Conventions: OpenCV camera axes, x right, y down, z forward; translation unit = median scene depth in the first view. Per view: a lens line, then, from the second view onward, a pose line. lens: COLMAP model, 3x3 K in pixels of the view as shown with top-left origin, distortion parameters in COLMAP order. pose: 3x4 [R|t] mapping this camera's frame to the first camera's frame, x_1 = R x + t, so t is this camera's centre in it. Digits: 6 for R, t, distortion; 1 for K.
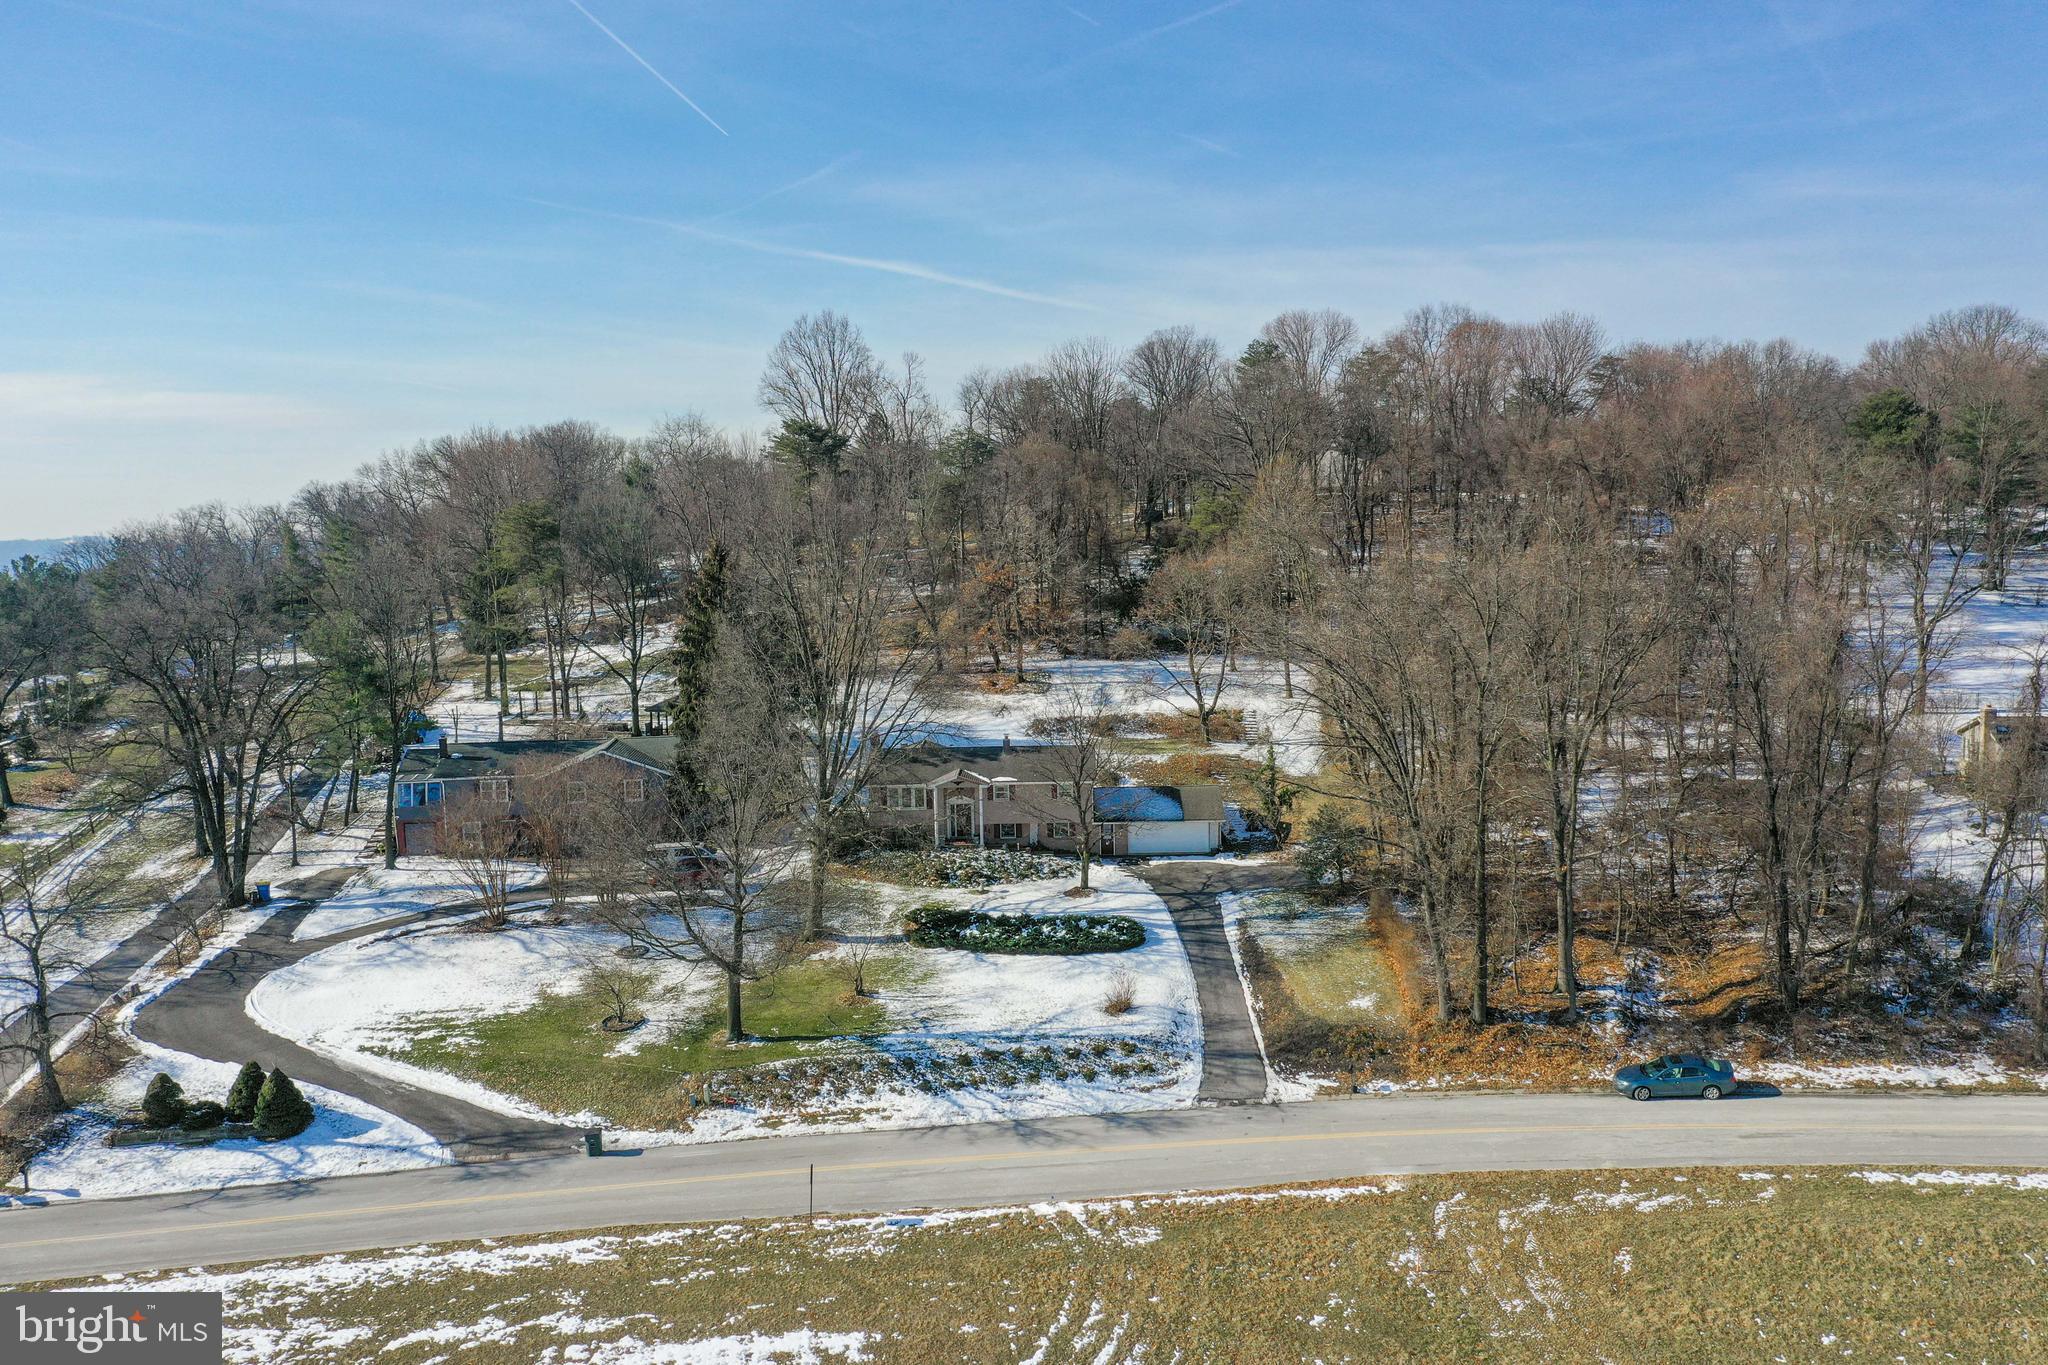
lens RADIAL K [[1607.5, 0, 1024.0], [0, 1607.5, 682.5], [0, 0, 1]] dist [-0.005859, 0.002086]
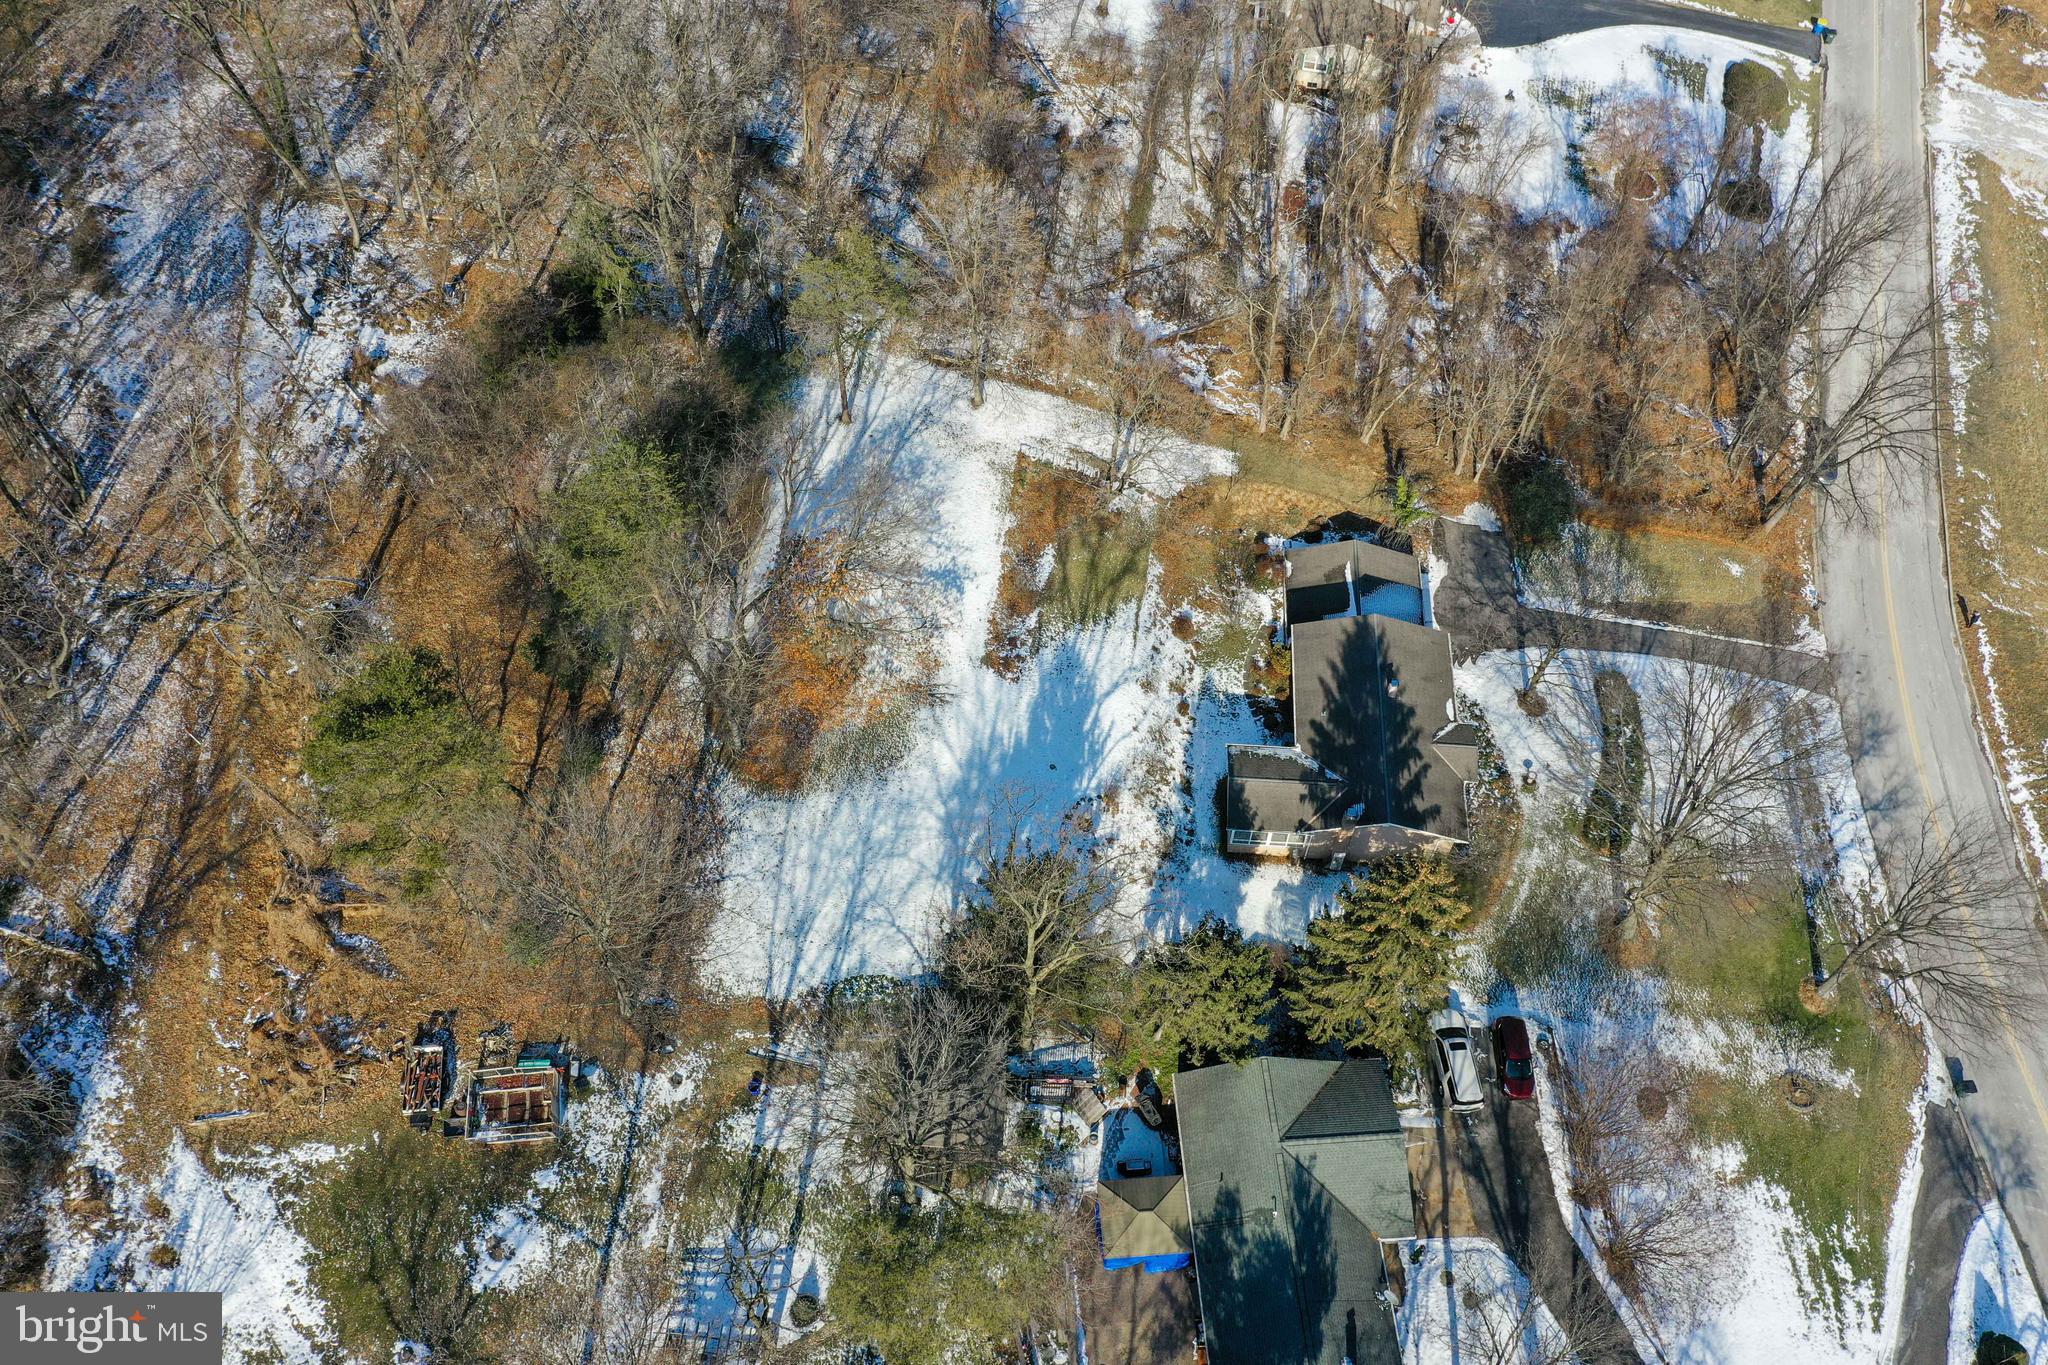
lens RADIAL K [[1612.7, 0, 1022.6], [0, 1612.7, 679.4], [0, 0, 1]] dist [-0.001383, 0.001853]
pose [[0.044857, -0.815731, 0.576690, -0.661277], [0.103044, 0.577970, 0.809526, -0.884669], [-0.993665, 0.023111, 0.109983, 1.350542]]
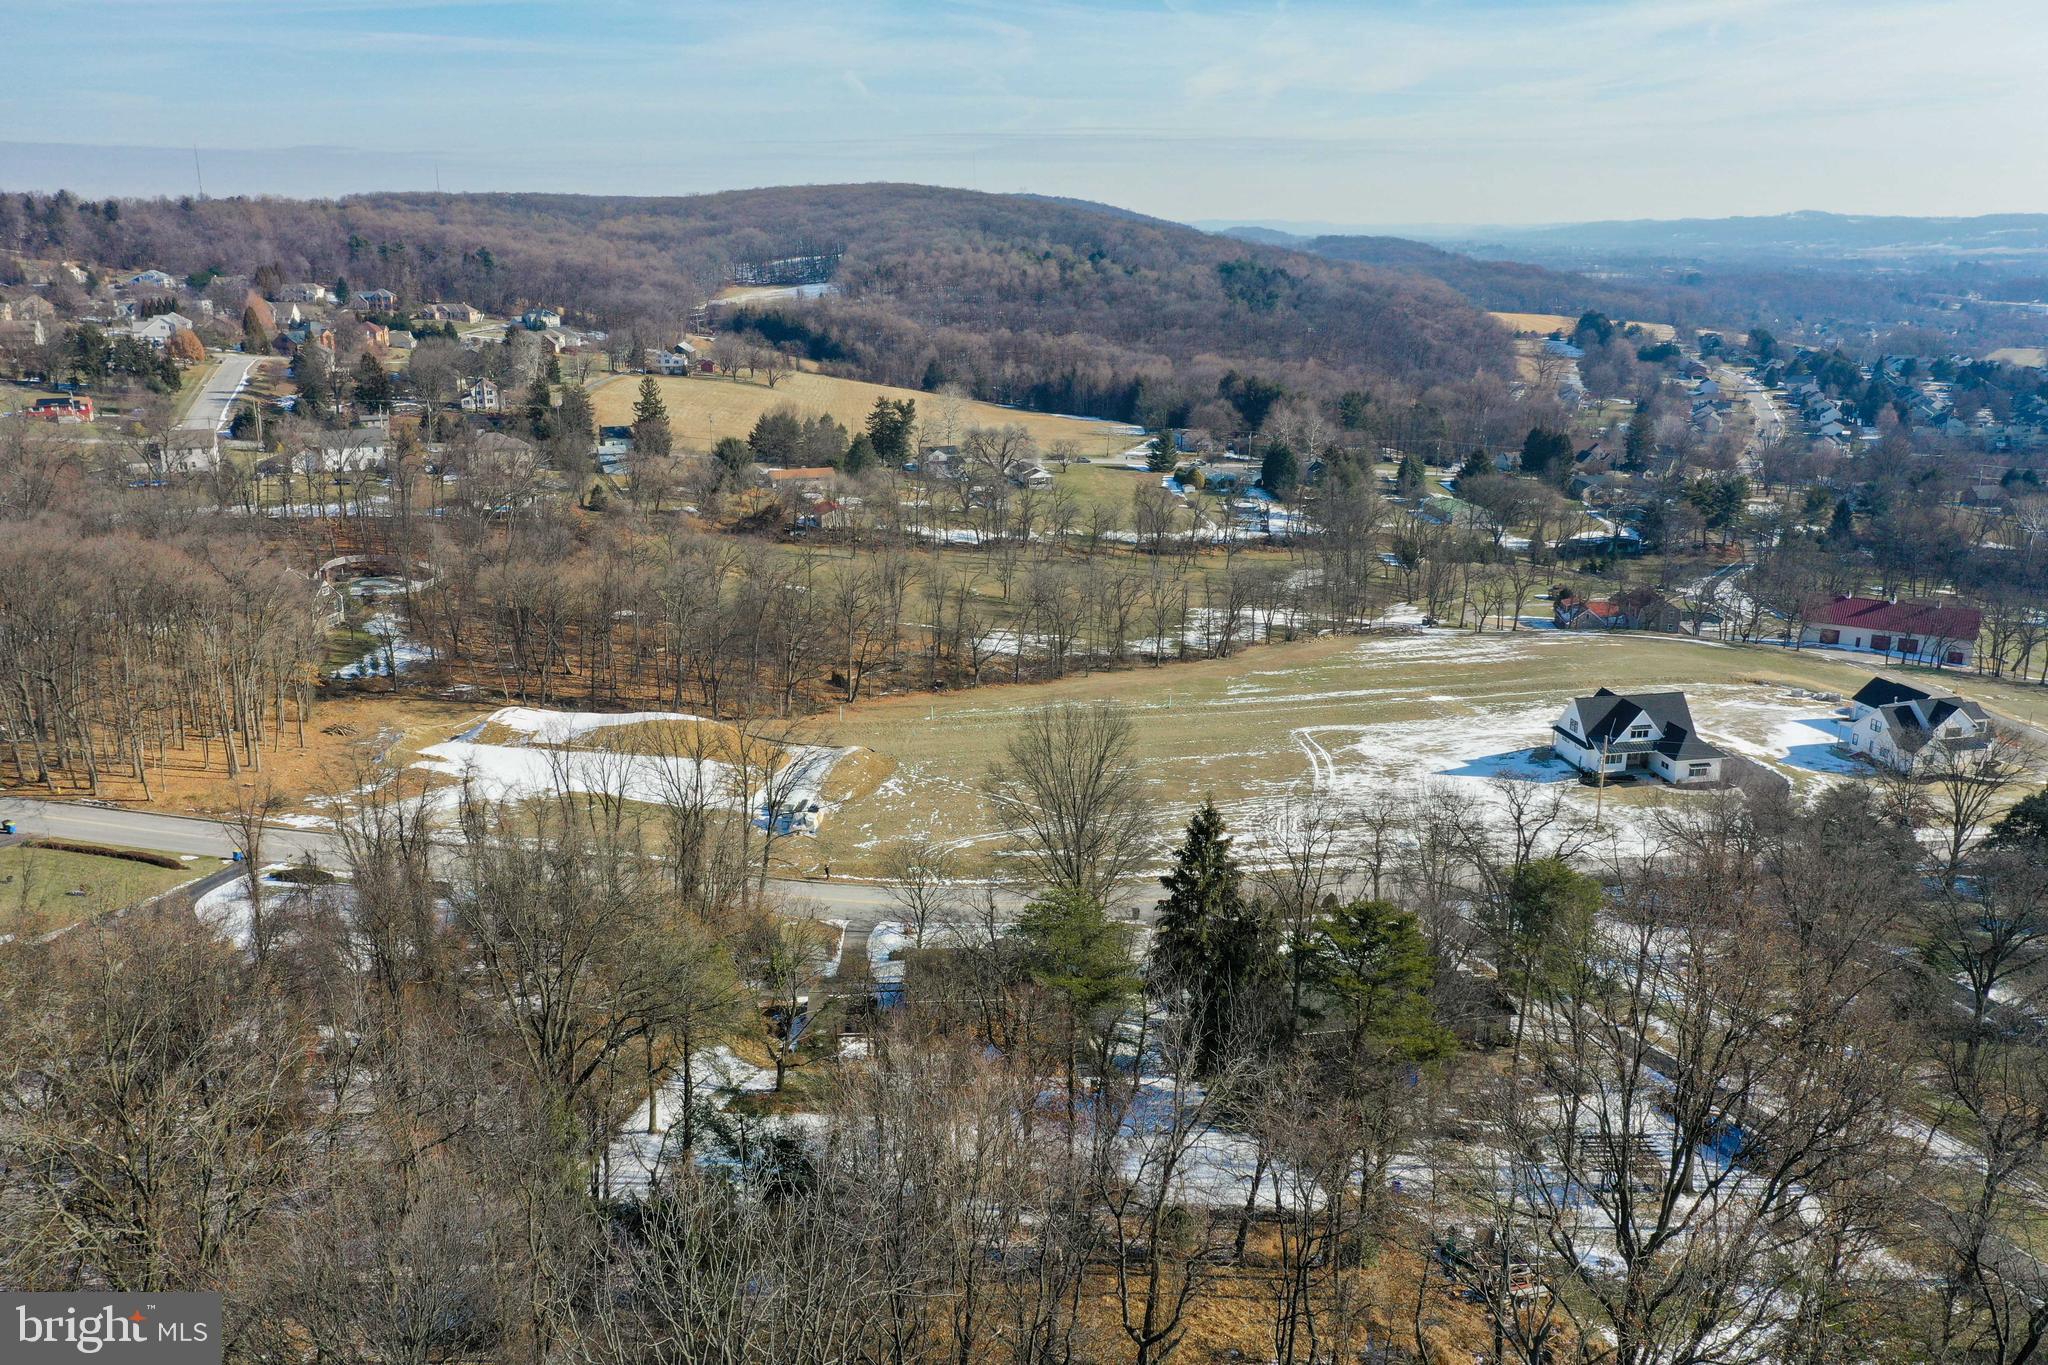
lens RADIAL K [[1612.7, 0, 1022.6], [0, 1612.7, 679.4], [0, 0, 1]] dist [-0.001383, 0.001853]
pose [[-0.997509, 0.038070, -0.059390, 0.024481], [0.013527, 0.929484, 0.368614, -0.772897], [0.069235, 0.366892, -0.927684, 2.580662]]
